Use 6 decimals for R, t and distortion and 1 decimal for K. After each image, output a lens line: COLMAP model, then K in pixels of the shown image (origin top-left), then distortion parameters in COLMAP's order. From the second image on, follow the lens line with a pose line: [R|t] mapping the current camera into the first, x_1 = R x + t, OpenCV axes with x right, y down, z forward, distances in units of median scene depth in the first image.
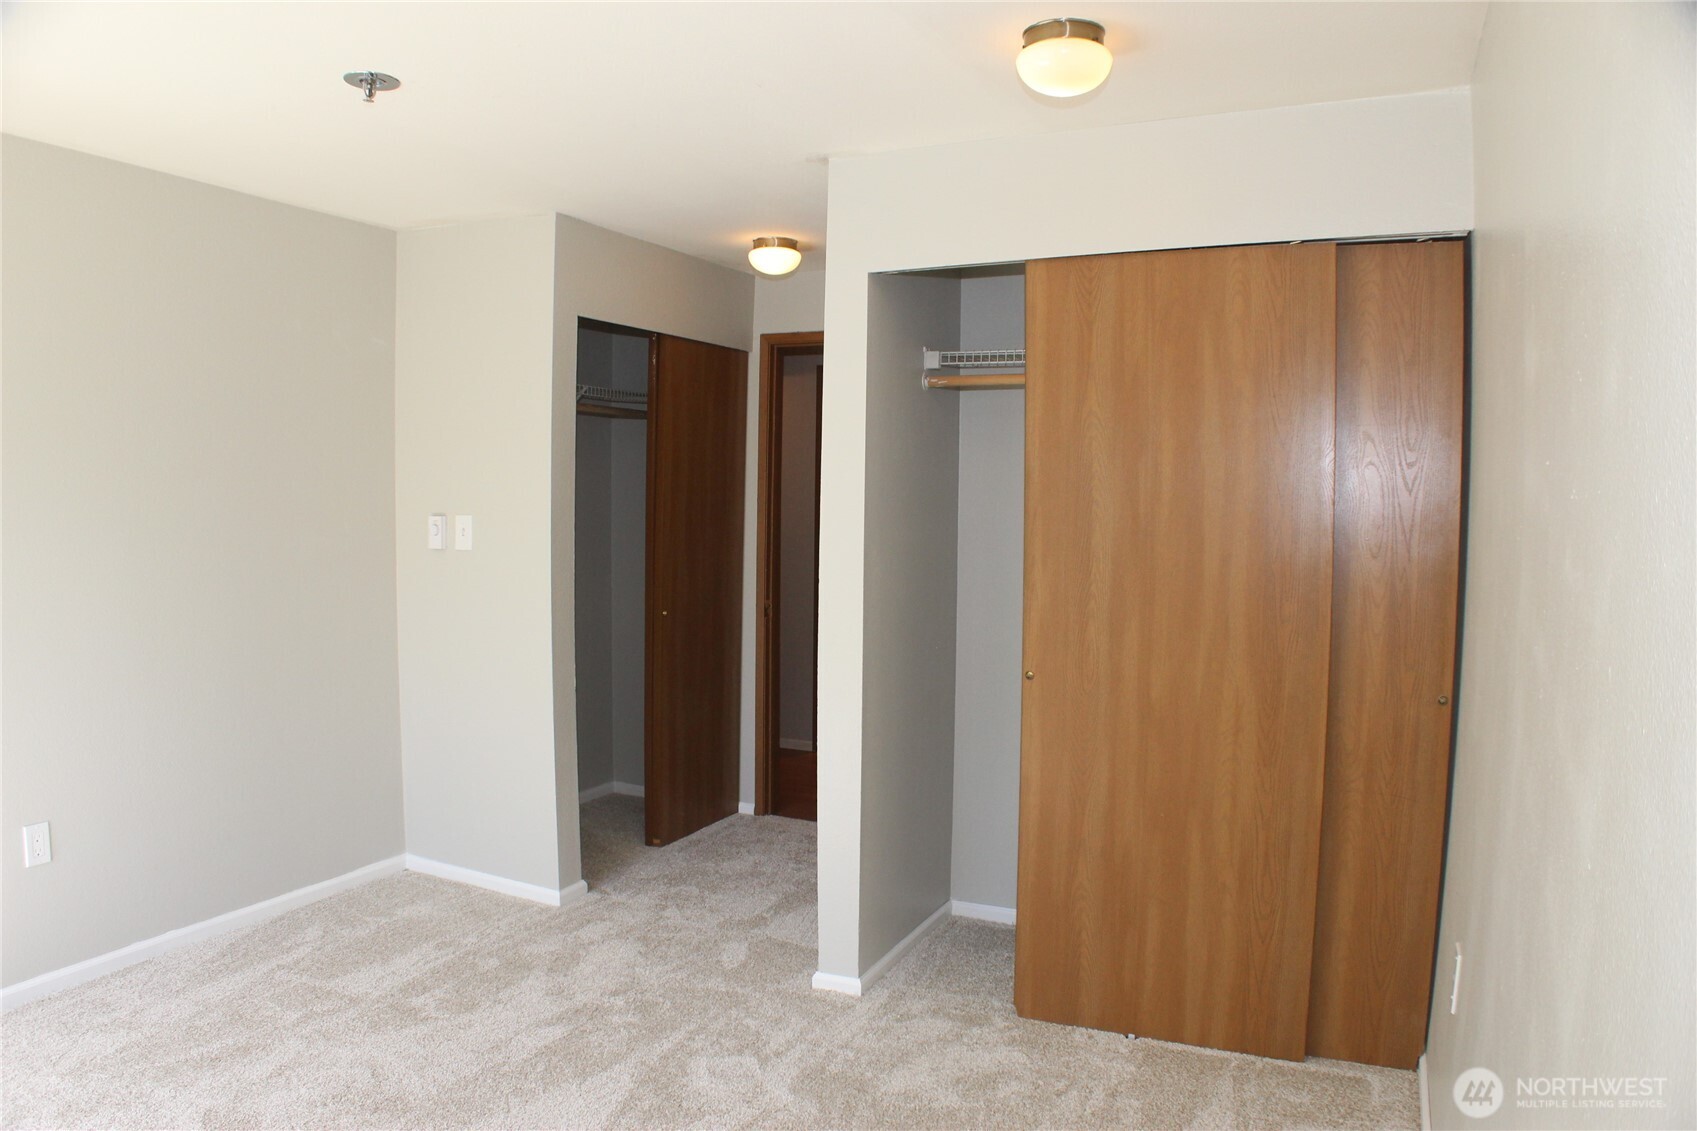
lens RADIAL K [[1159.3, 0, 848.5], [0, 1159.3, 565.5], [0, 0, 1]] dist [-0.178059, 0.070148]
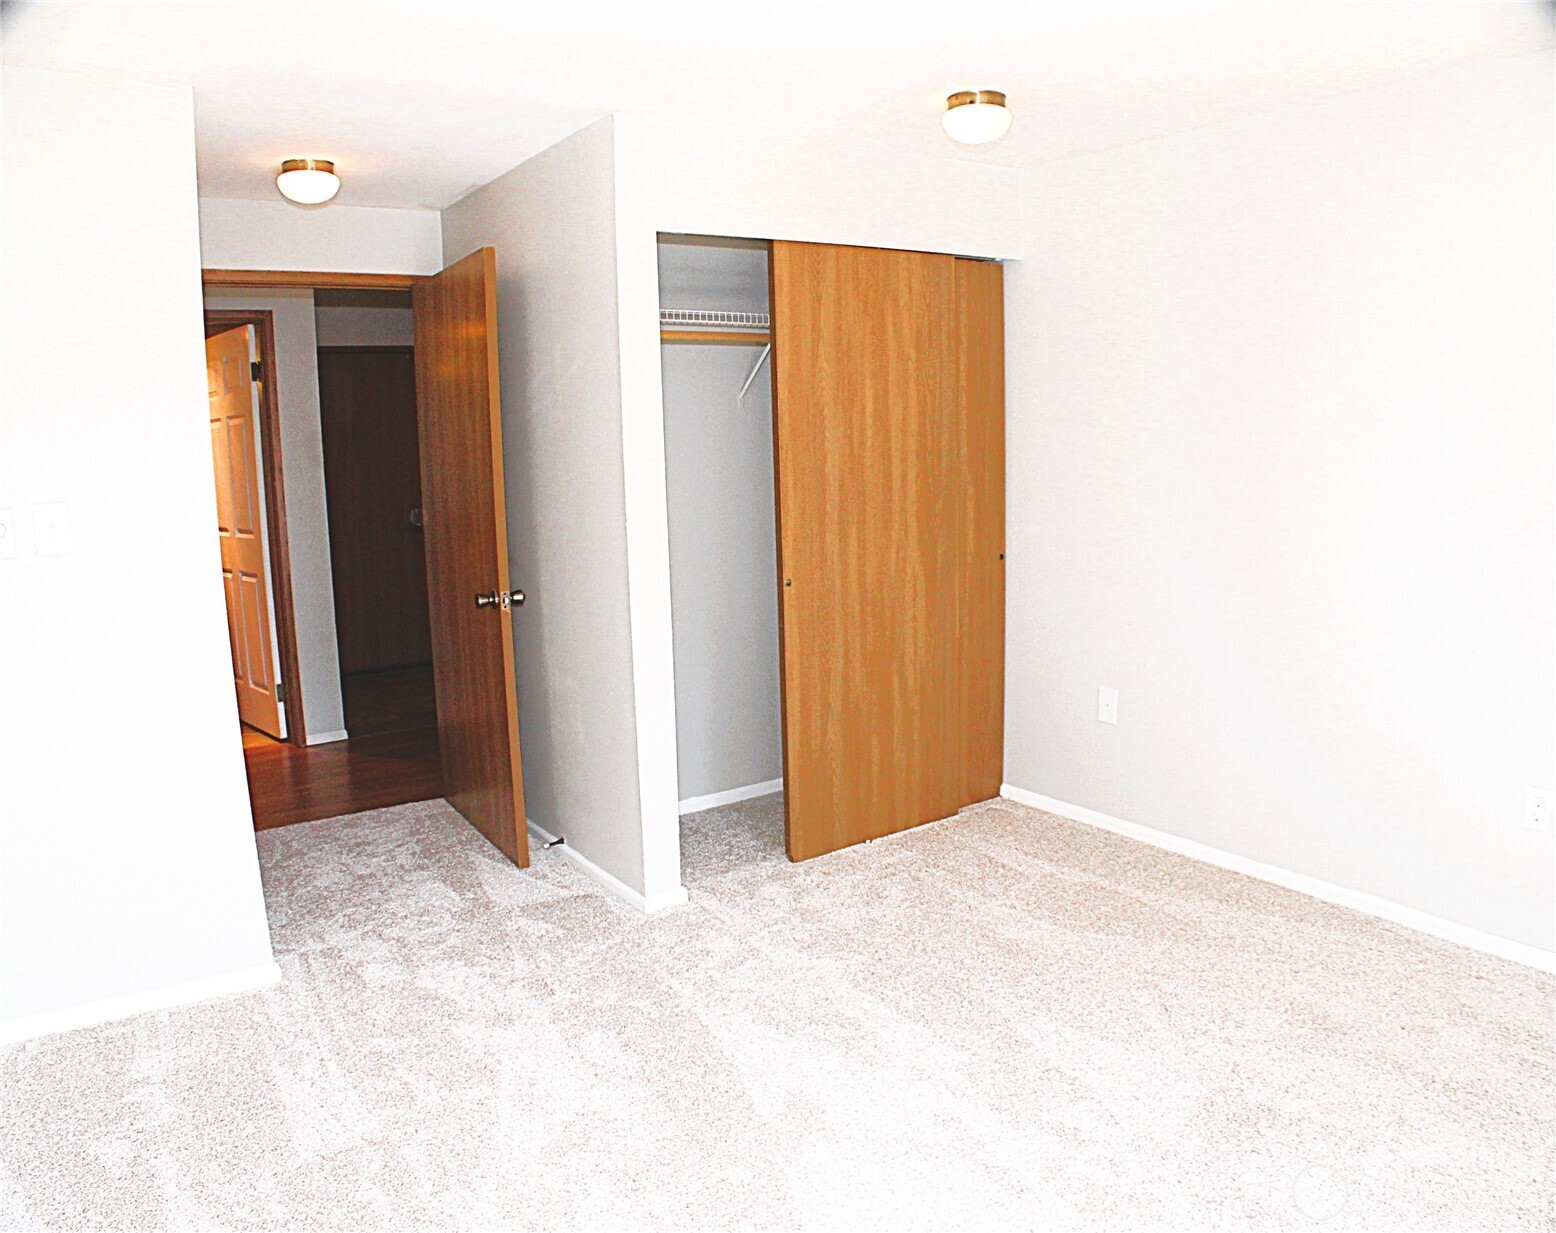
lens RADIAL K [[1119.9, 0, 778.0], [0, 1119.9, 616.5], [0, 0, 1]] dist [-0.179410, 0.099697]
pose [[0.509343, -0.155333, 0.846429, -0.896193], [0.087184, 0.987828, 0.128818, -0.024298], [-0.856136, 0.008183, 0.516686, 0.408560]]
